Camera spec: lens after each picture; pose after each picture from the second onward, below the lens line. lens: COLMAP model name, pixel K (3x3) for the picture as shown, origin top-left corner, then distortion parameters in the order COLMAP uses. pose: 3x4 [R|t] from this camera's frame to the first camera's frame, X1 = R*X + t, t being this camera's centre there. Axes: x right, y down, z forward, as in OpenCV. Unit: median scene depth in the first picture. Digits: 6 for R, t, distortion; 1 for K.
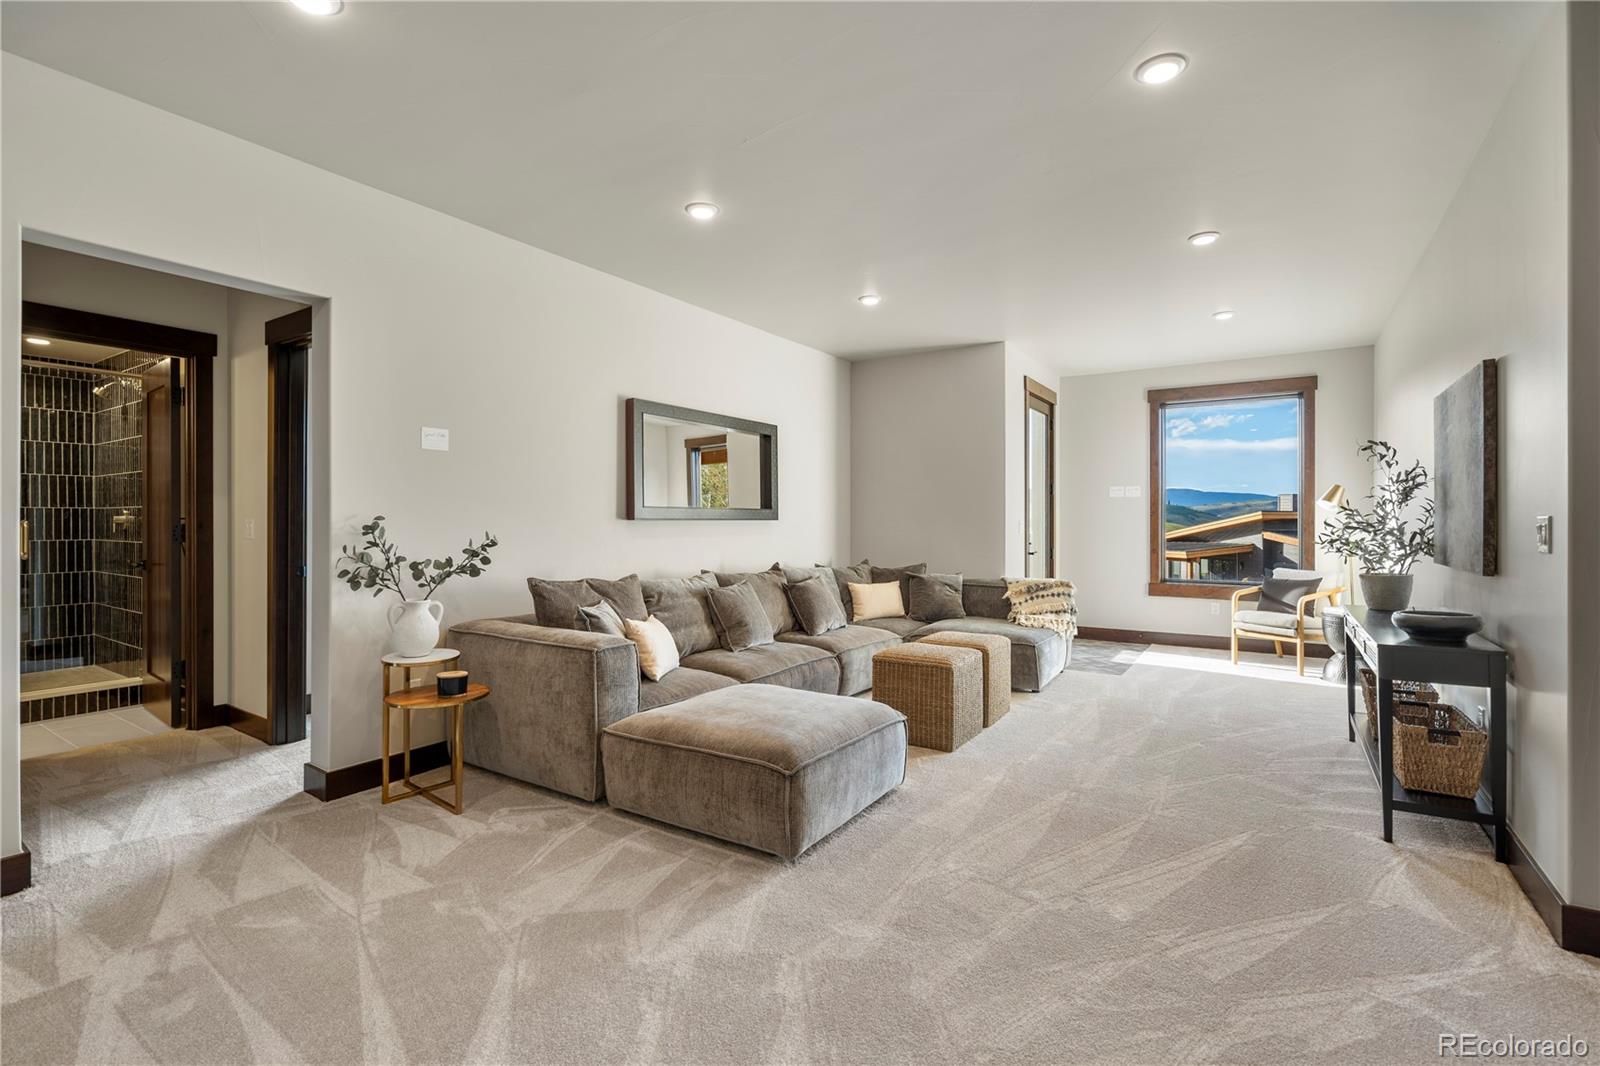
lens RADIAL K [[738.3, 0, 800.0], [0, 738.3, 533.0], [0, 0, 1]] dist [-0.001314, -0.000173]
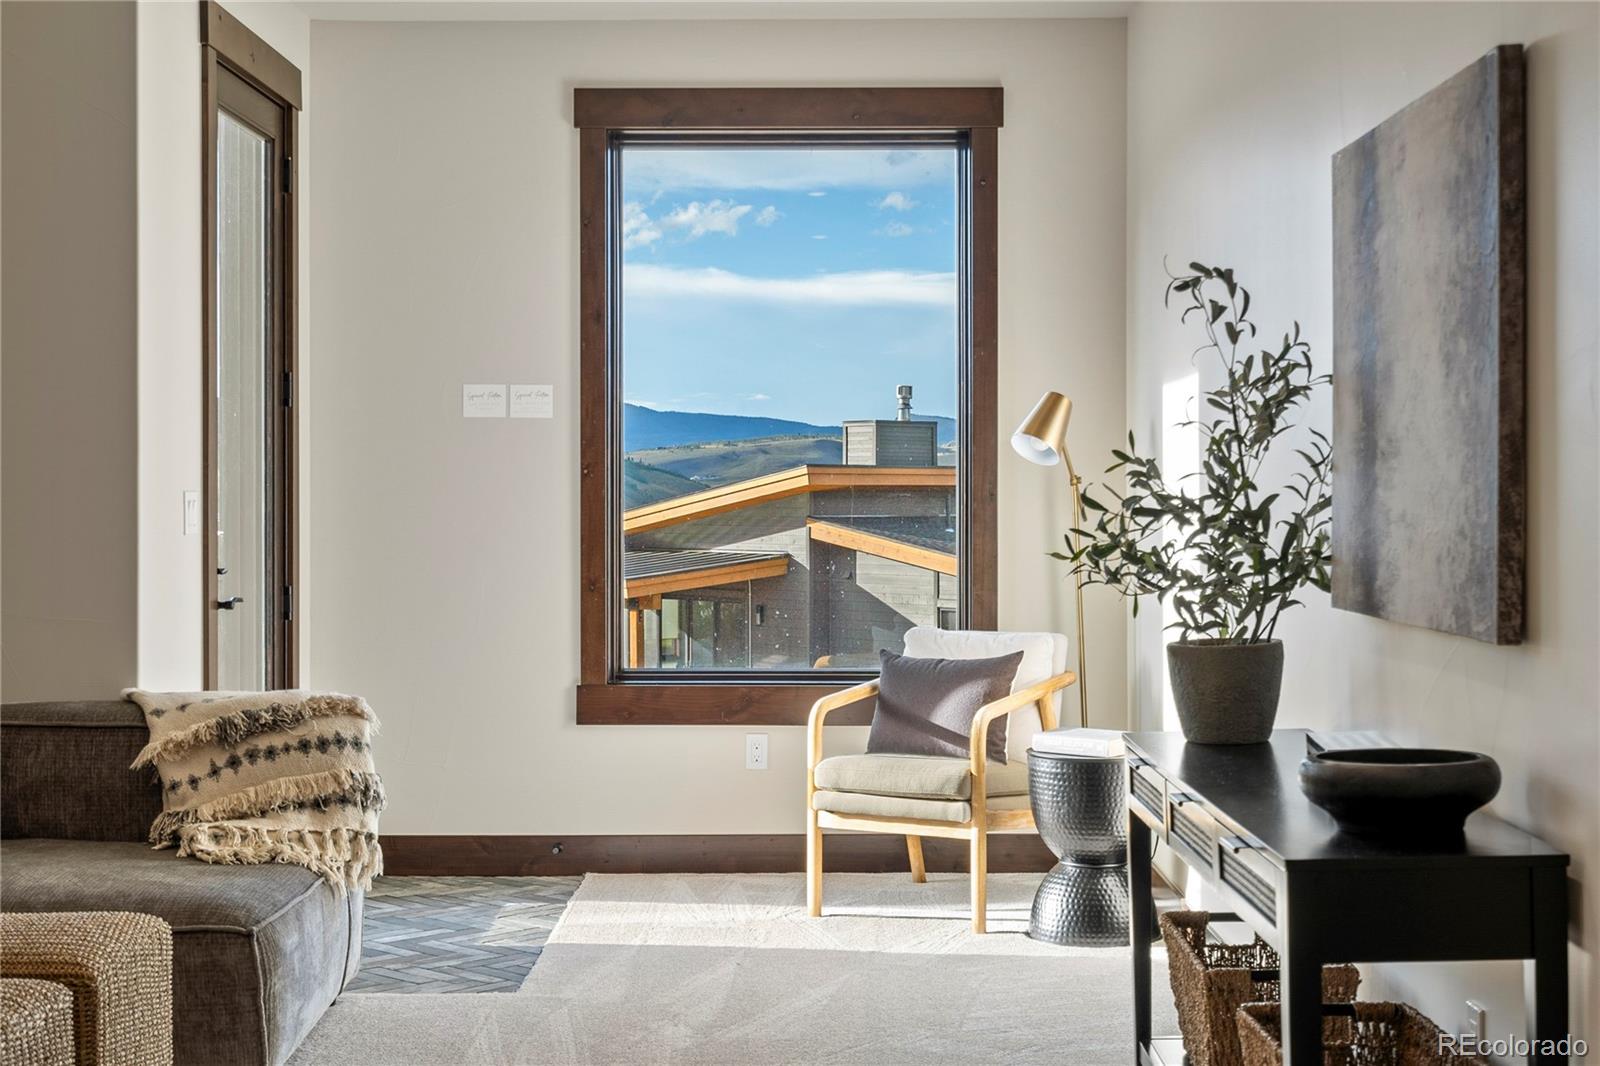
lens RADIAL K [[2302.6, 0, 800.1], [0, 2302.6, 491.2], [0, 0, 1]] dist [0.002599, -0.014074]
pose [[0.844193, -0.001939, 0.536036, 0.018375], [0.011194, 0.999839, -0.014012, -0.002533], [-0.535923, 0.017829, 0.844079, 0.120066]]
